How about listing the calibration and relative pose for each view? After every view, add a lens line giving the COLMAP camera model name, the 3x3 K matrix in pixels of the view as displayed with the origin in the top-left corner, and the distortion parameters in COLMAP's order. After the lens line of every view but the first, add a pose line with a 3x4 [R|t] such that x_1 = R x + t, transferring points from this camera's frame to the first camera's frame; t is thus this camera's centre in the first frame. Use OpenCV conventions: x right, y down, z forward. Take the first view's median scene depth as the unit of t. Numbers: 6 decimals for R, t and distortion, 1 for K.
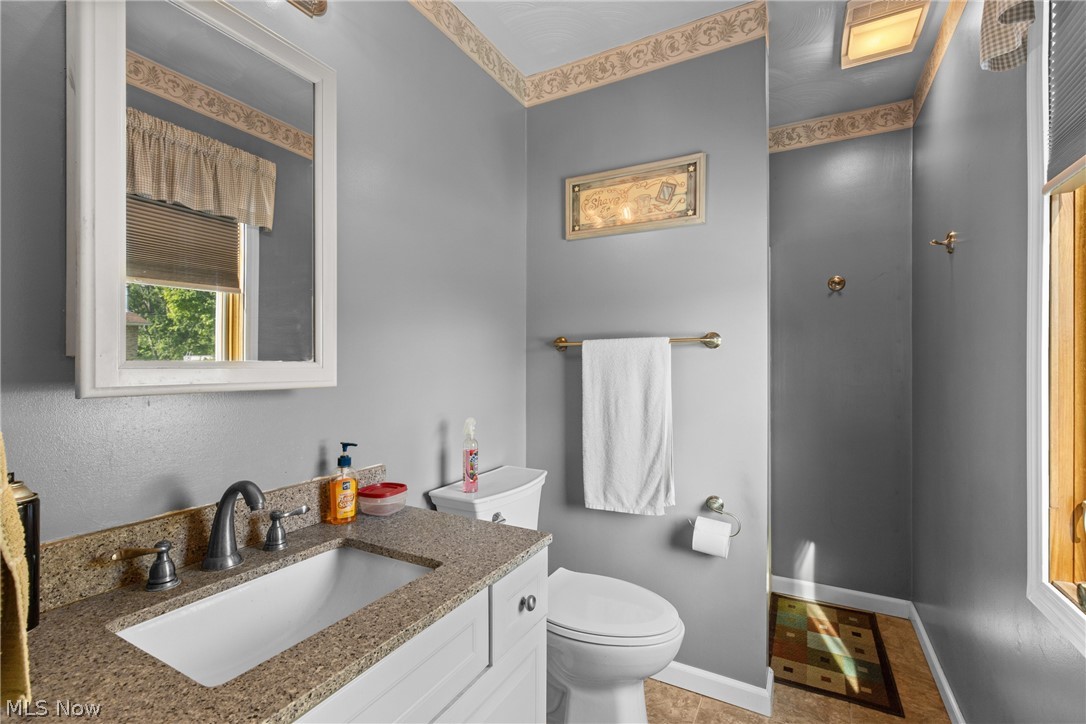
lens RADIAL K [[490.4, 0, 541.2], [0, 490.4, 366.4], [0, 0, 1]] dist [0.002578, -0.000003]
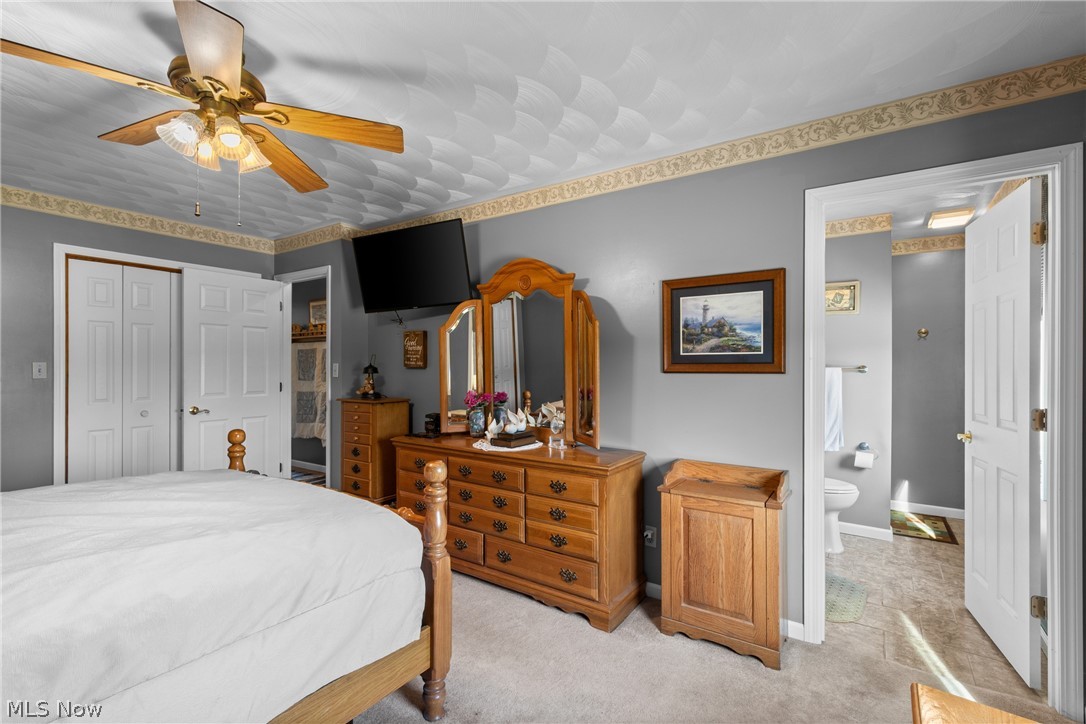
lens RADIAL K [[490.4, 0, 544.0], [0, 490.4, 359.1], [0, 0, 1]] dist [0.002578, -0.000003]
pose [[0.995370, 0.005603, -0.095949, -0.800719], [-0.005668, 0.999984, -0.000402, -0.086021], [0.095945, 0.000944, 0.995386, -1.217723]]
